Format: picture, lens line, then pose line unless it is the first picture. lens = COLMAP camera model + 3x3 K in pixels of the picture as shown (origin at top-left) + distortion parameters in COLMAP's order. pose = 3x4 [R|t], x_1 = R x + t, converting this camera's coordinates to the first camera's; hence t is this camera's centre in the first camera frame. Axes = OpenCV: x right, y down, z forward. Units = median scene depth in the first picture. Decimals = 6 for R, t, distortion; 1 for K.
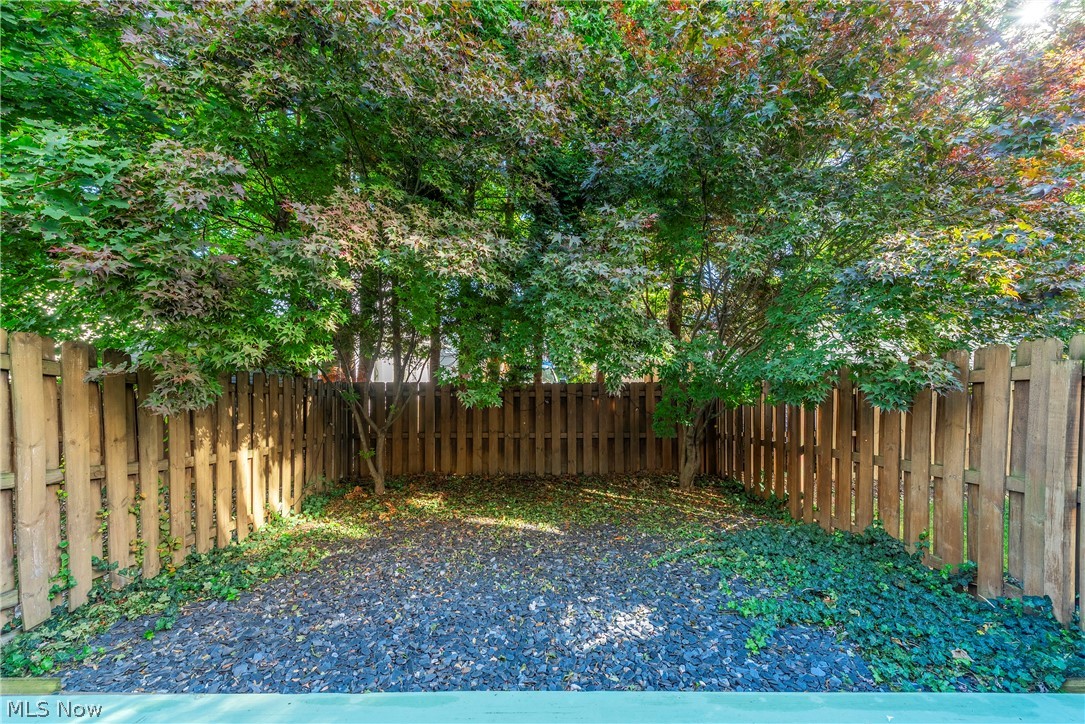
lens RADIAL K [[425.0, 0, 539.4], [0, 425.0, 367.4], [0, 0, 1]] dist [-0.000096, -0.000758]
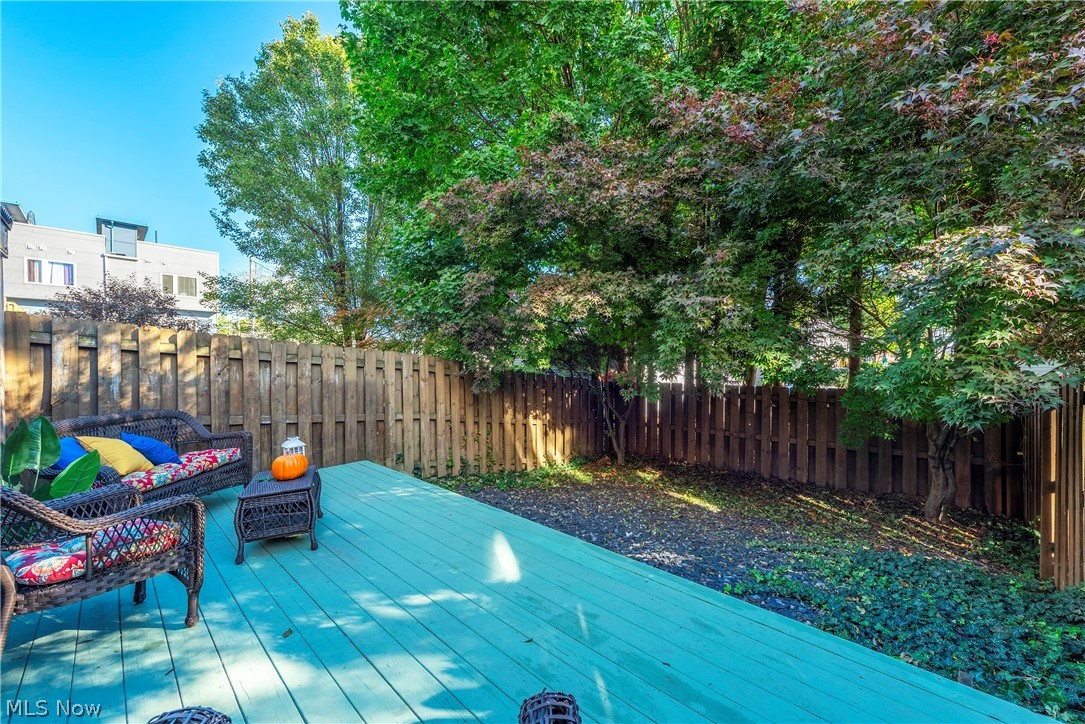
lens RADIAL K [[425.0, 0, 541.3], [0, 425.0, 366.3], [0, 0, 1]] dist [-0.000096, -0.000758]
pose [[0.699589, -0.000022, -0.714546, 0.512554], [-0.003177, 0.999990, -0.003141, -0.011994], [0.714539, 0.004468, 0.699582, -0.161157]]
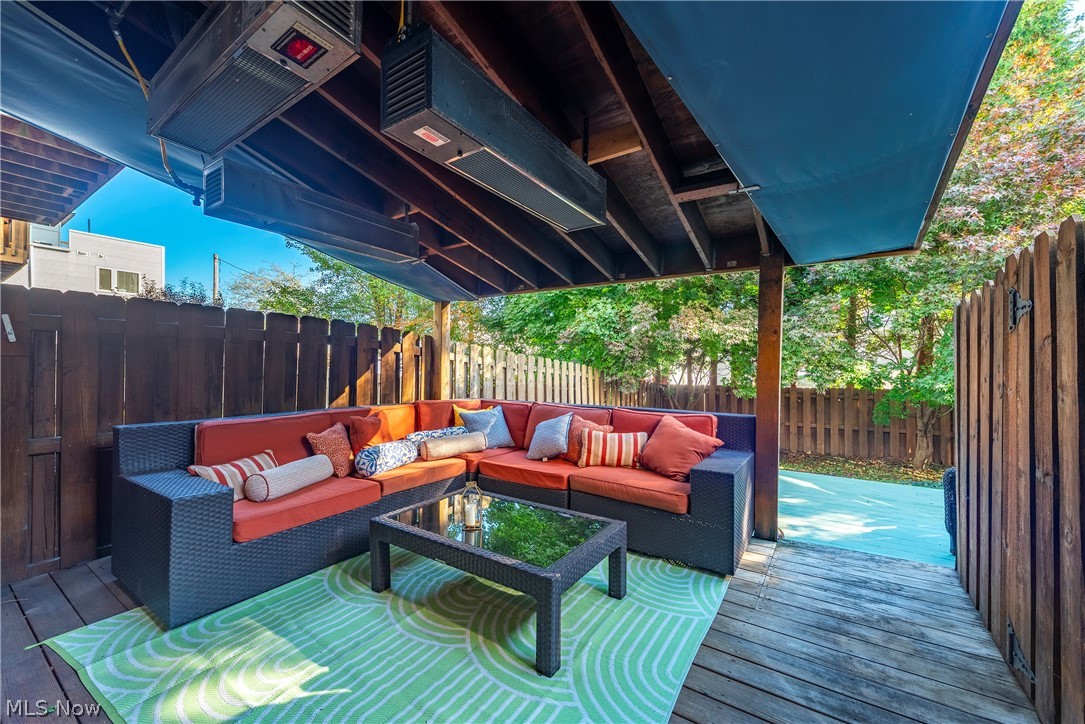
lens RADIAL K [[425.0, 0, 539.8], [0, 425.0, 367.3], [0, 0, 1]] dist [-0.000096, -0.000758]
pose [[0.823157, -0.001962, -0.567810, 0.159829], [-0.001947, 0.999978, -0.006278, -0.028221], [0.567810, 0.006273, 0.823136, -0.957957]]
